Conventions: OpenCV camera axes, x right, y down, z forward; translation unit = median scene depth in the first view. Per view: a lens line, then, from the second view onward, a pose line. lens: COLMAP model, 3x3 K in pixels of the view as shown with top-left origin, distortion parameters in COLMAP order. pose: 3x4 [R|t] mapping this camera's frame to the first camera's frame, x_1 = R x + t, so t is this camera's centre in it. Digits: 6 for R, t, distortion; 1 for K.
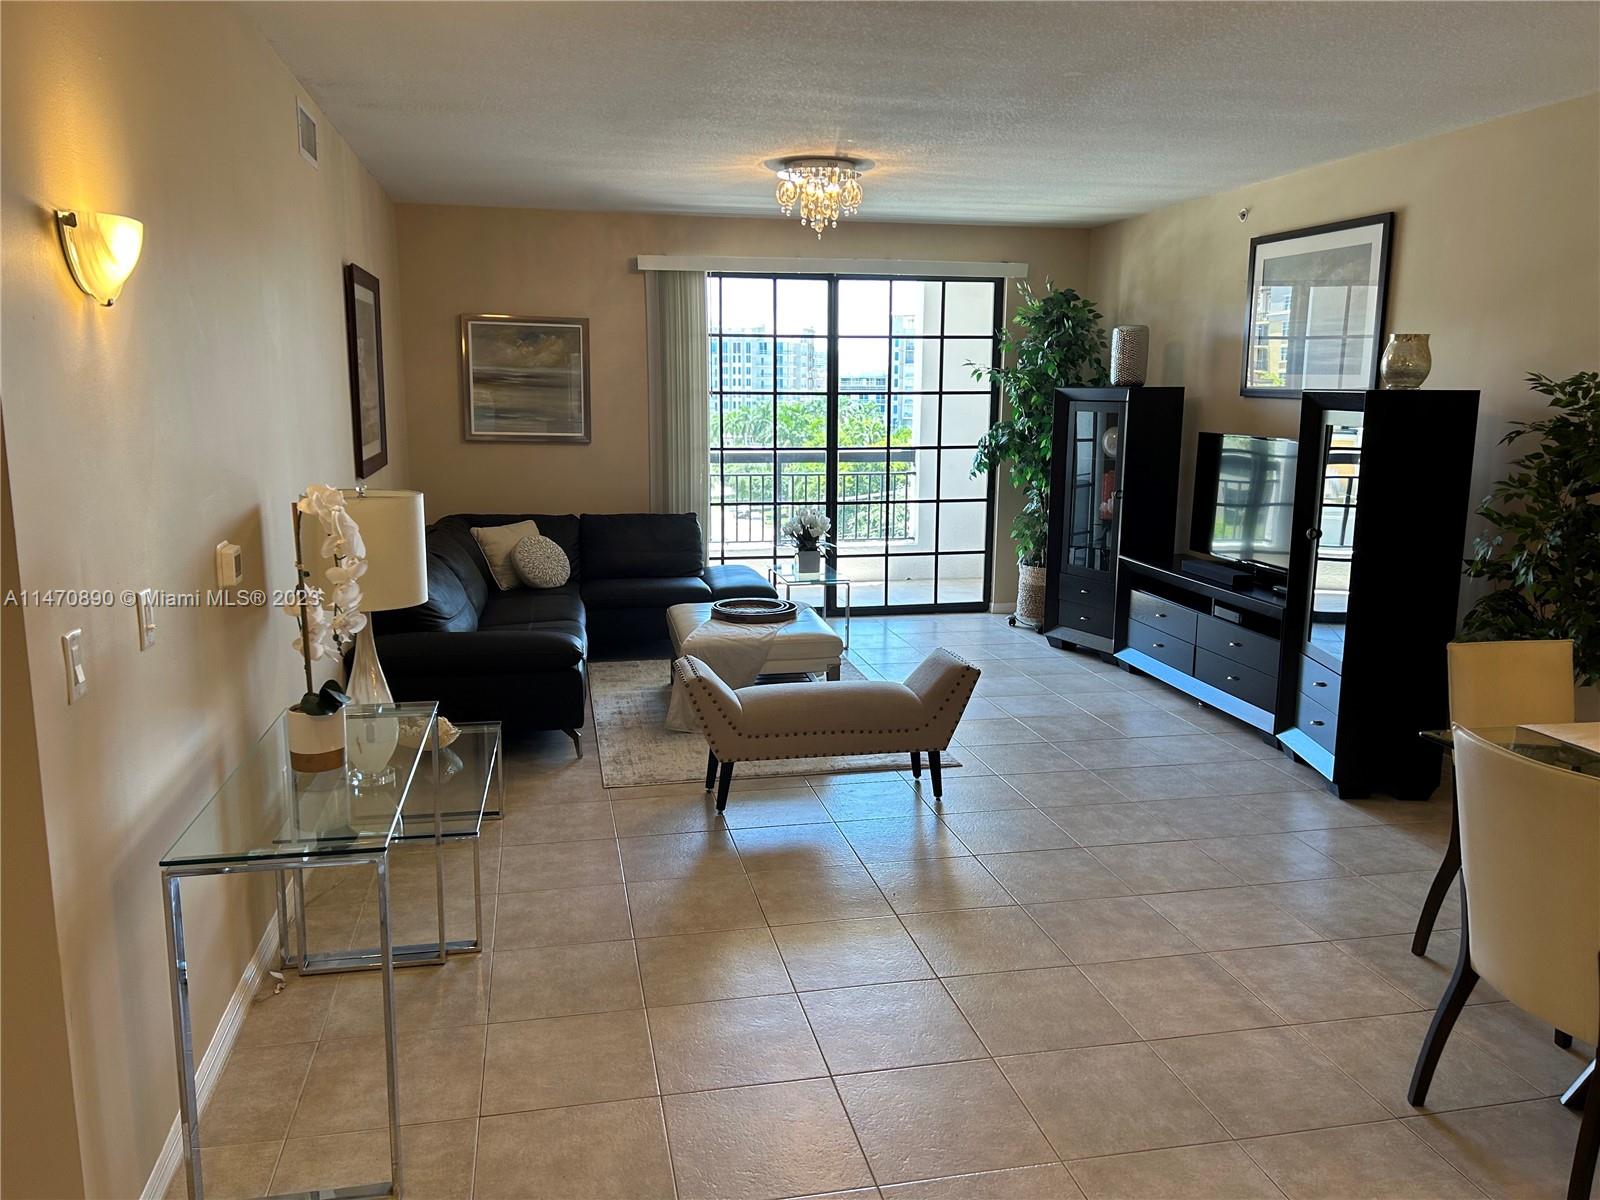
lens RADIAL K [[1185.2, 0, 808.3], [0, 1185.2, 593.1], [0, 0, 1]] dist [0.034291, -0.041487]
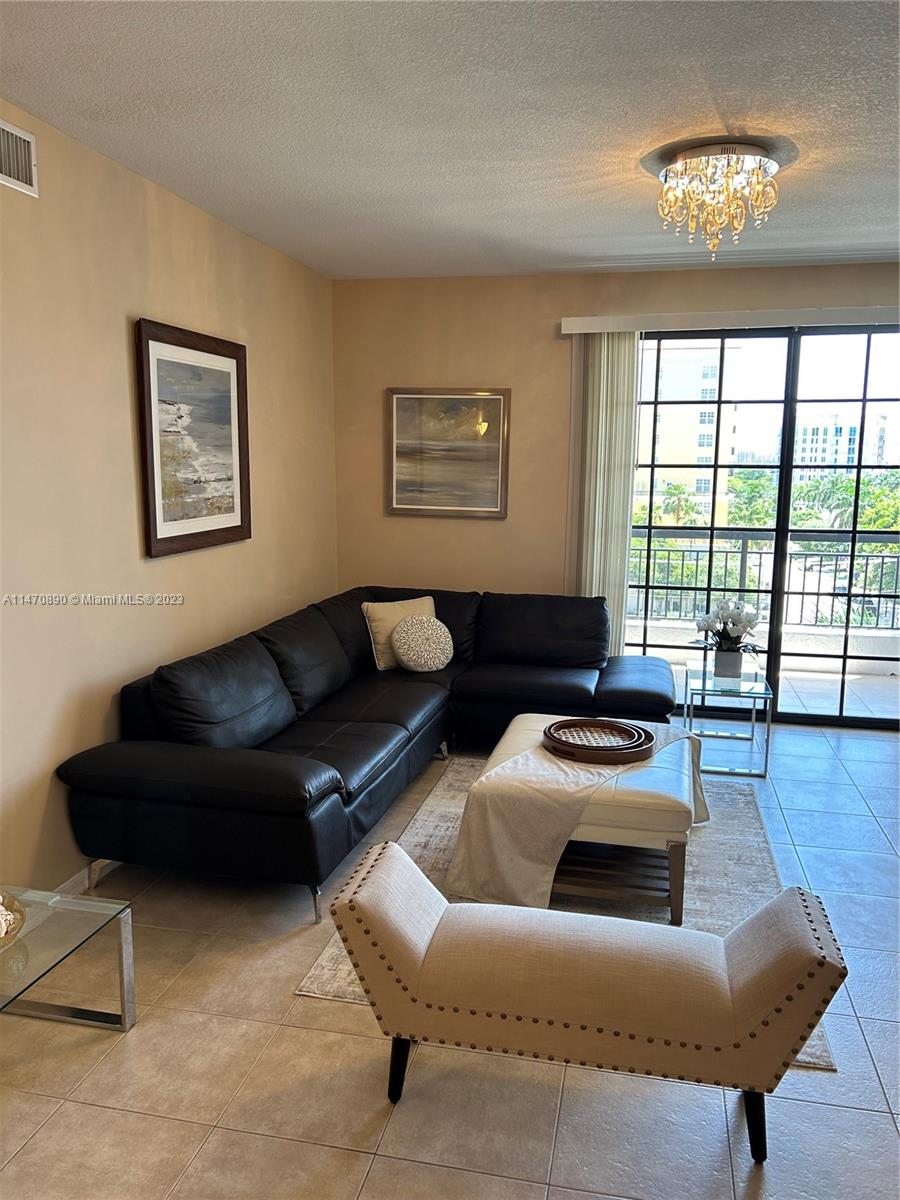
lens RADIAL K [[888.9, 0, 459.3], [0, 888.9, 602.2], [0, 0, 1]] dist [0.034291, -0.041487]
pose [[0.907927, 0.064133, -0.414193, 0.087794], [-0.071431, 0.997443, -0.002138, -0.055216], [0.412997, 0.031527, 0.910186, 0.336575]]
